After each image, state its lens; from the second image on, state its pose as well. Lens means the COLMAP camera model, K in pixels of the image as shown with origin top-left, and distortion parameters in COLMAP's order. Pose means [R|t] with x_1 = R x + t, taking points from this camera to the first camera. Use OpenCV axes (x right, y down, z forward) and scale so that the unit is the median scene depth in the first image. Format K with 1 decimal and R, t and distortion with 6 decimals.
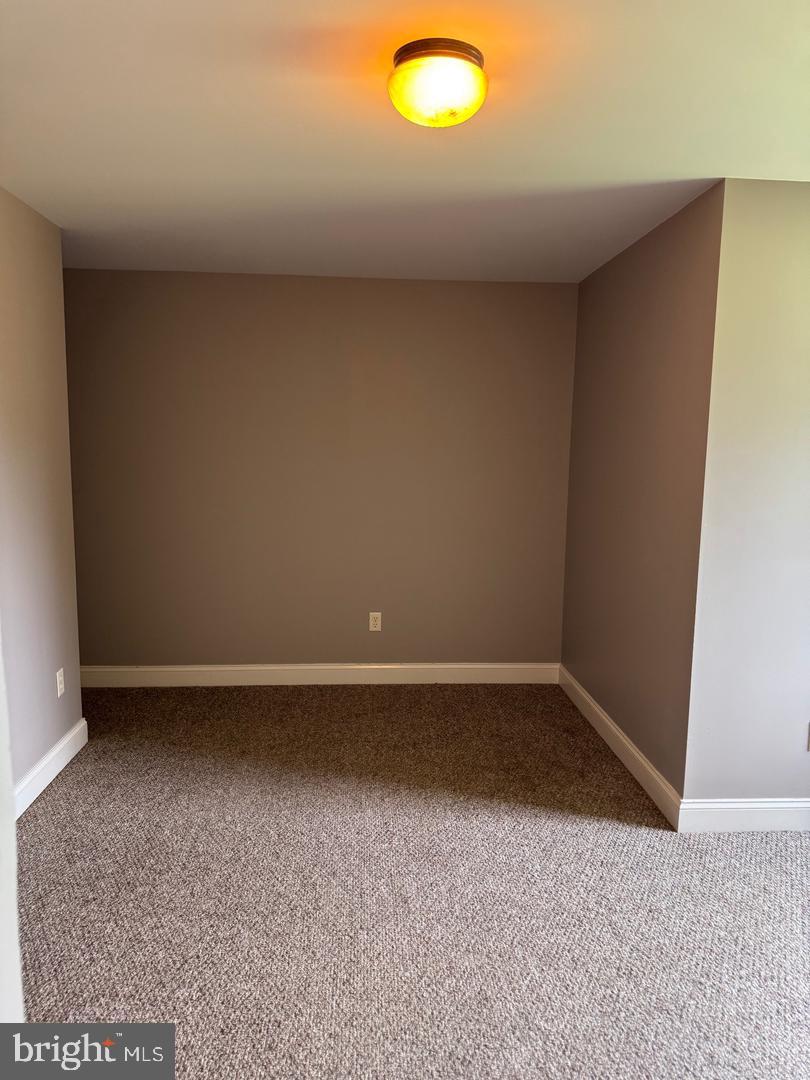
lens RADIAL K [[768.0, 0, 408.9], [0, 768.0, 546.1], [0, 0, 1]] dist [0.062169, -0.060915]
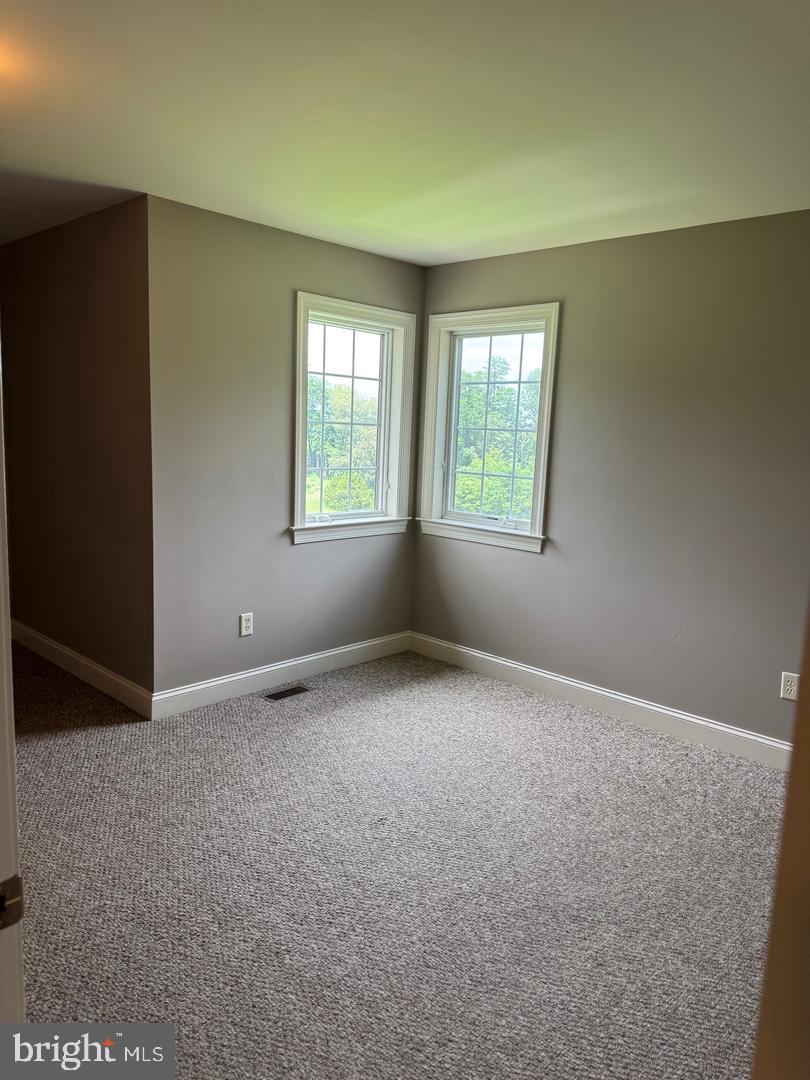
lens RADIAL K [[768.0, 0, 407.3], [0, 768.0, 539.8], [0, 0, 1]] dist [0.062169, -0.060915]
pose [[0.738839, -0.091041, 0.667704, -0.166149], [0.061091, 0.995801, 0.068177, 0.023019], [-0.671107, -0.009581, 0.741299, -0.205703]]
